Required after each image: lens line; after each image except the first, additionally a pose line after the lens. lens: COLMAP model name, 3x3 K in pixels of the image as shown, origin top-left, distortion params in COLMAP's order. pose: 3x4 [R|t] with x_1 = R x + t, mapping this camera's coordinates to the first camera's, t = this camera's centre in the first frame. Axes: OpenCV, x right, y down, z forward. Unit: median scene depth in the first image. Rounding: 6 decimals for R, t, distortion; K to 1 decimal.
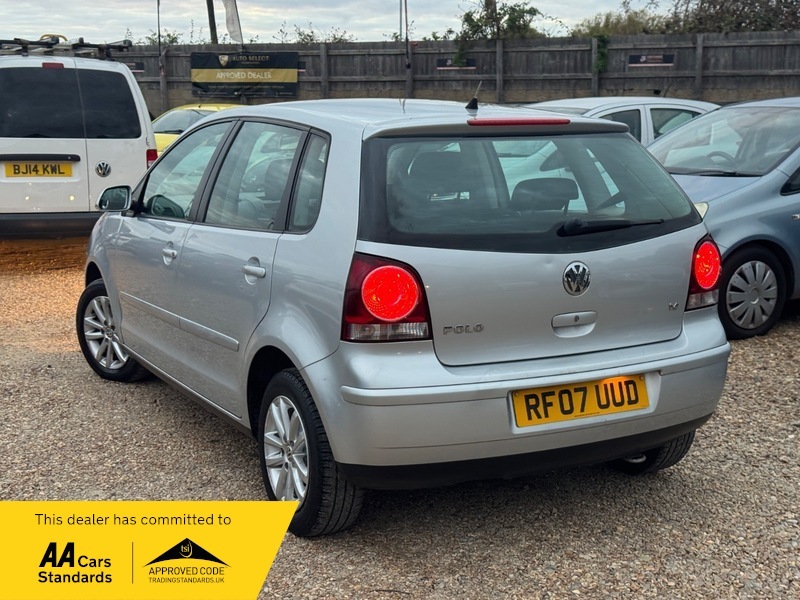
lens RADIAL K [[1126.7, 0, 397.9], [0, 1126.7, 304.2], [0, 0, 1]] dist [0.104390, 0.000000]
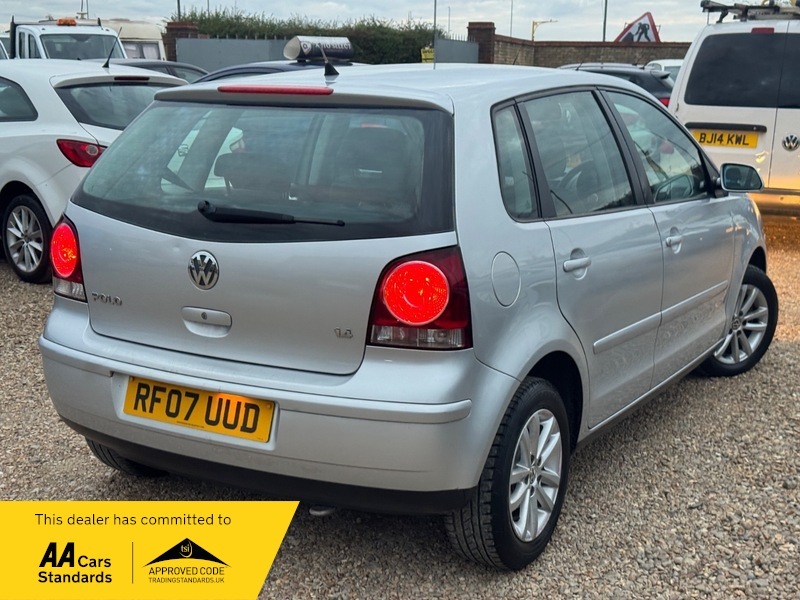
lens RADIAL K [[1126.7, 0, 400.7], [0, 1126.7, 298.0], [0, 0, 1]] dist [0.104390, 0.000000]
pose [[0.540048, 0.177306, -0.822746, 0.874729], [-0.159818, 0.981375, 0.106588, -0.108116], [0.826321, 0.073927, 0.558327, 0.579781]]
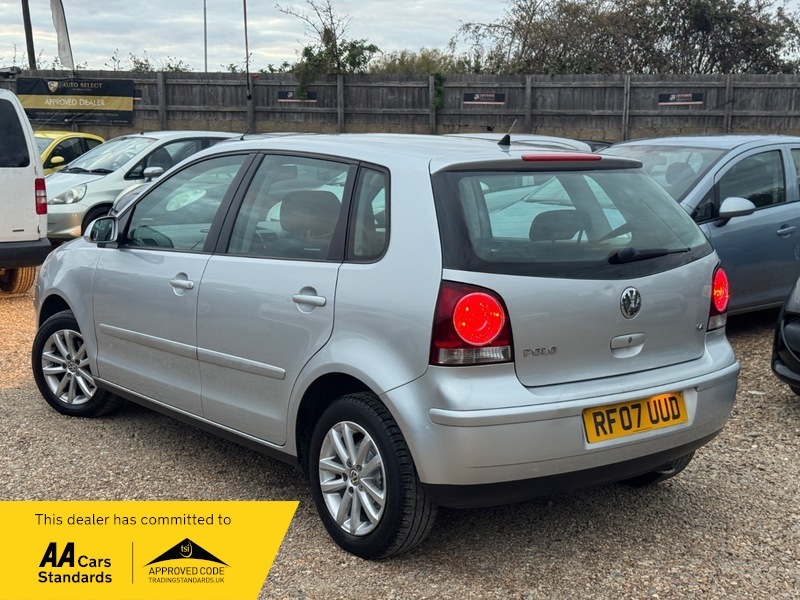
lens RADIAL K [[1126.7, 0, 405.7], [0, 1126.7, 284.3], [0, 0, 1]] dist [0.104390, 0.000000]
pose [[0.982237, -0.009879, 0.187383, -0.231557], [0.018141, 0.998935, -0.042429, 0.001173], [-0.186764, 0.045075, 0.981370, -0.019618]]
